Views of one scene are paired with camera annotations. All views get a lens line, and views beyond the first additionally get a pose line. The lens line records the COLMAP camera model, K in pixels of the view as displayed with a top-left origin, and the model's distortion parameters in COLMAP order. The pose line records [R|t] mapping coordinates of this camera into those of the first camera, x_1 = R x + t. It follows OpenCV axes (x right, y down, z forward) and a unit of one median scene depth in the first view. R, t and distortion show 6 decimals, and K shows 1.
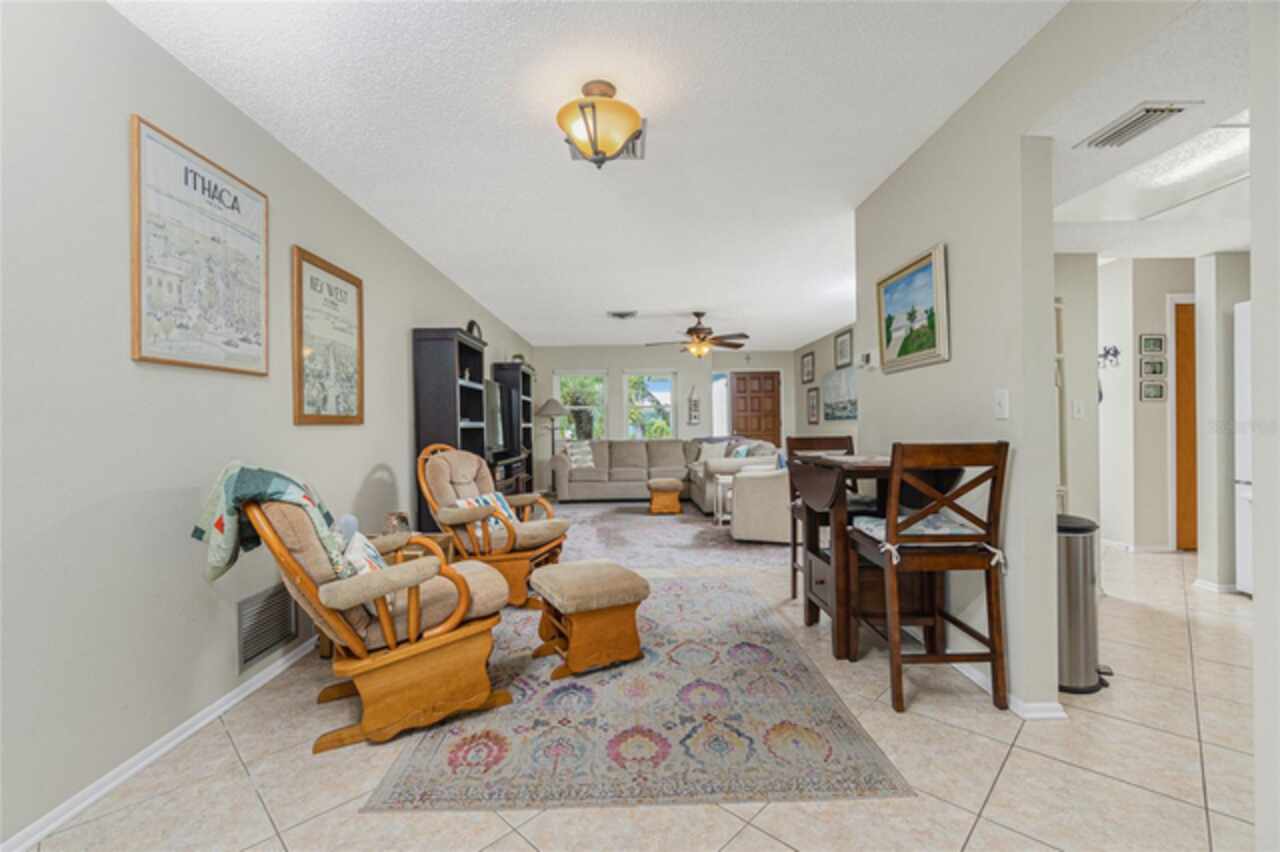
lens RADIAL K [[546.8, 0, 646.7], [0, 546.8, 424.8], [0, 0, 1]] dist [-0.006809, 0.001733]
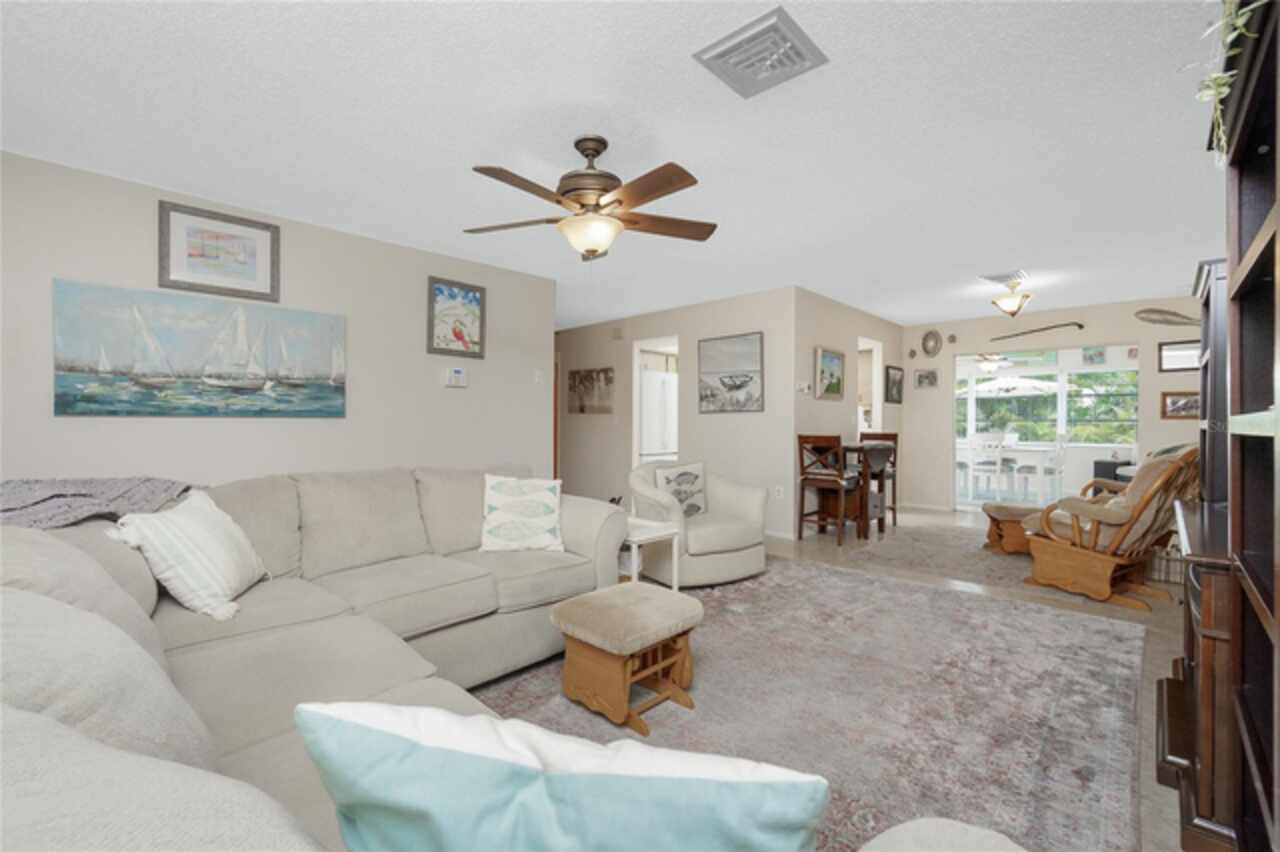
lens RADIAL K [[546.8, 0, 643.9], [0, 546.8, 424.5], [0, 0, 1]] dist [-0.006809, 0.001733]
pose [[-0.700450, 0.007439, 0.713663, -0.211050], [0.002809, 0.999967, -0.007666, 0.001551], [-0.713696, -0.003365, -0.700447, 1.244301]]
